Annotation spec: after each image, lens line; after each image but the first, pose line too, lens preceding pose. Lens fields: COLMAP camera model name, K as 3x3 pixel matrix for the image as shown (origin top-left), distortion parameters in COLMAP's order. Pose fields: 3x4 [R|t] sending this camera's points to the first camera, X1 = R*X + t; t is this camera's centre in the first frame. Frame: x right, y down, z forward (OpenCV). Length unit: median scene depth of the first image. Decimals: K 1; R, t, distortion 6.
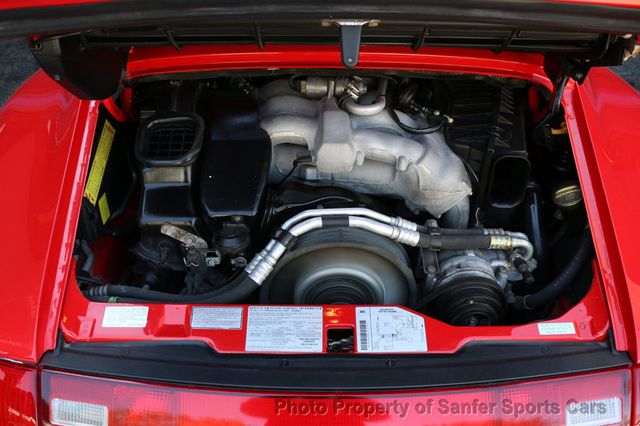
lens RADIAL K [[611.5, 0, 320.6], [0, 611.5, 194.7], [0, 0, 1]] dist [-0.129386, 0.006897]
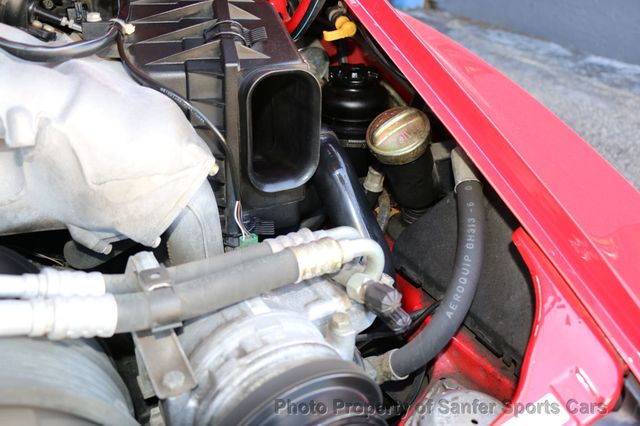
lens RADIAL K [[611.5, 0, 320.6], [0, 611.5, 194.7], [0, 0, 1]] dist [-0.129386, 0.006897]
pose [[0.864175, -0.238362, 0.443154, 0.124151], [0.263853, 0.964553, 0.004282, 0.034469], [-0.428467, 0.113228, 0.896435, 0.619236]]
